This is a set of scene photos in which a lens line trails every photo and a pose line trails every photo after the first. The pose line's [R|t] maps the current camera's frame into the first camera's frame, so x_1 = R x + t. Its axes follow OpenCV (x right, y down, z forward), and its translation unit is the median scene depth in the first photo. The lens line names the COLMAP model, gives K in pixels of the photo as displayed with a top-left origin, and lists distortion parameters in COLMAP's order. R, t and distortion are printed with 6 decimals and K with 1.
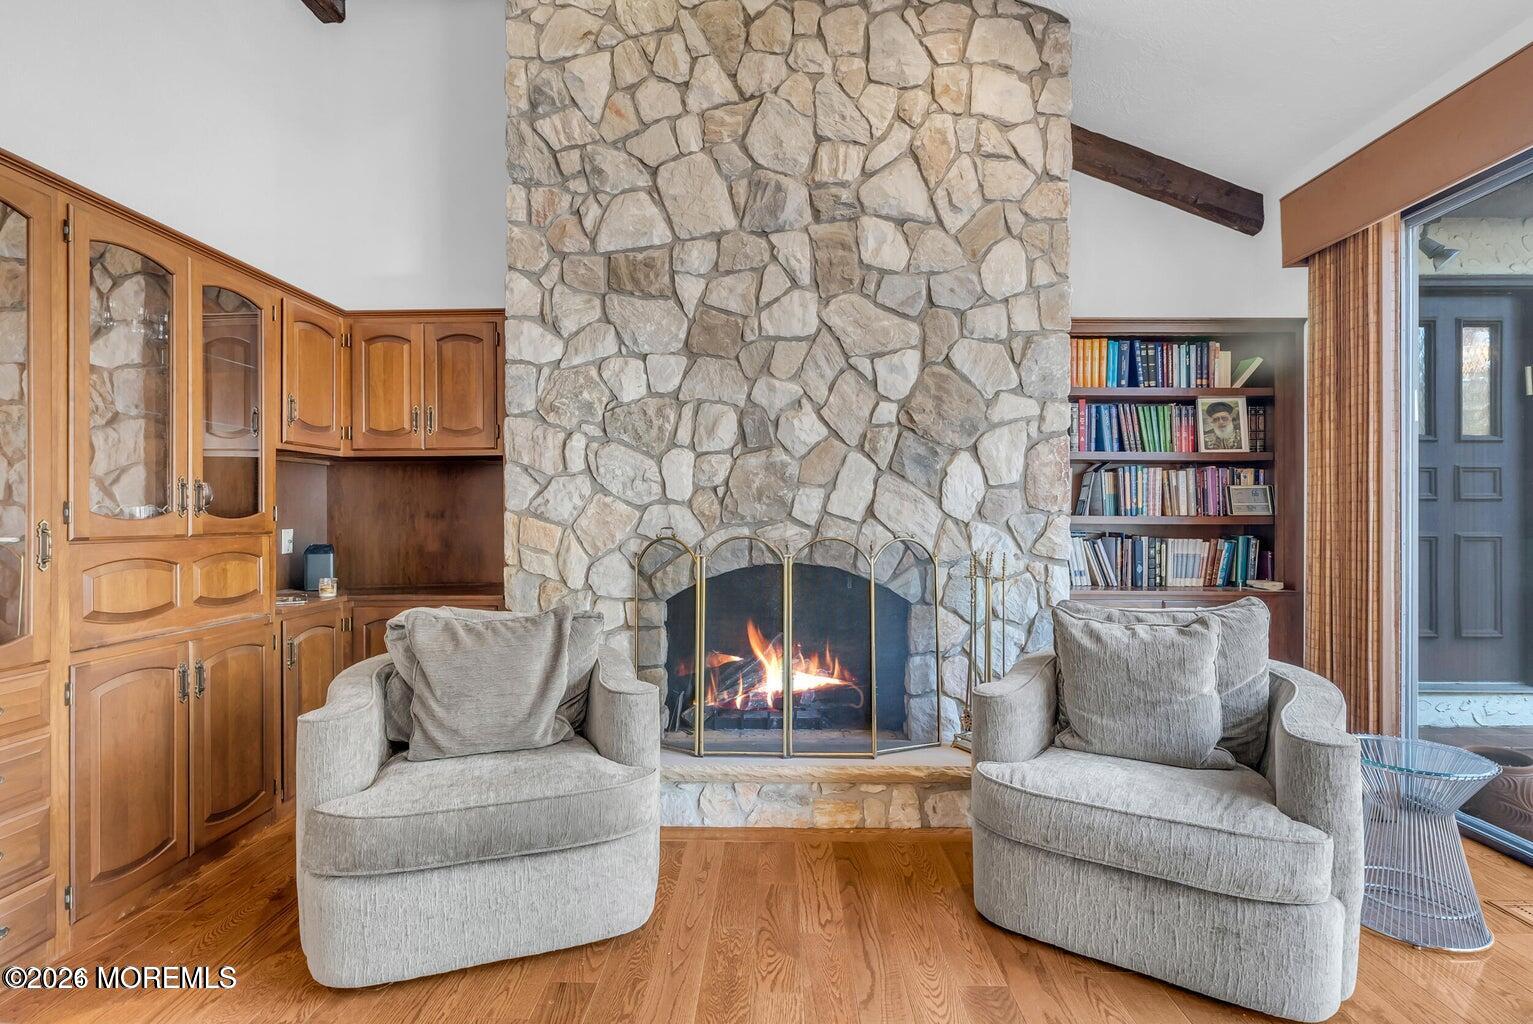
lens RADIAL K [[746.1, 0, 766.5], [0, 746.1, 512.0], [0, 0, 1]] dist [-0.005880, 0.000096]
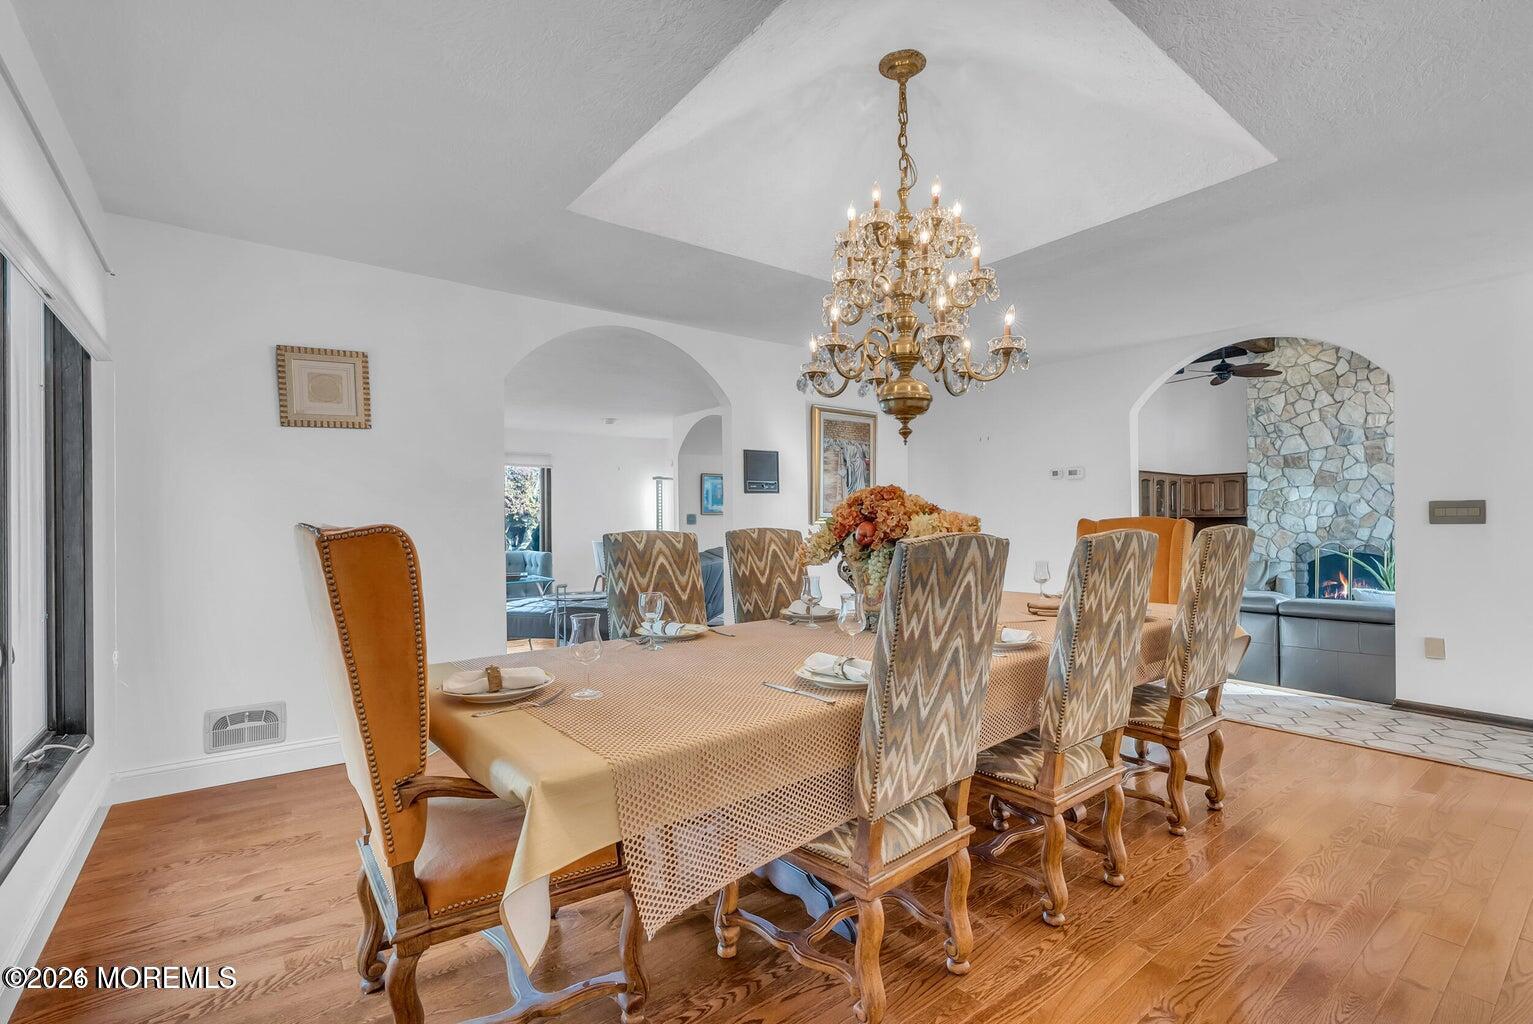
lens RADIAL K [[692.9, 0, 766.6], [0, 692.9, 519.1], [0, 0, 1]] dist [-0.003327, 0.001617]
pose [[0.623307, -0.002663, -0.781973, 0.745857], [0.003288, 0.999994, -0.000784, -0.074051], [0.781970, -0.002083, 0.623312, -2.670168]]
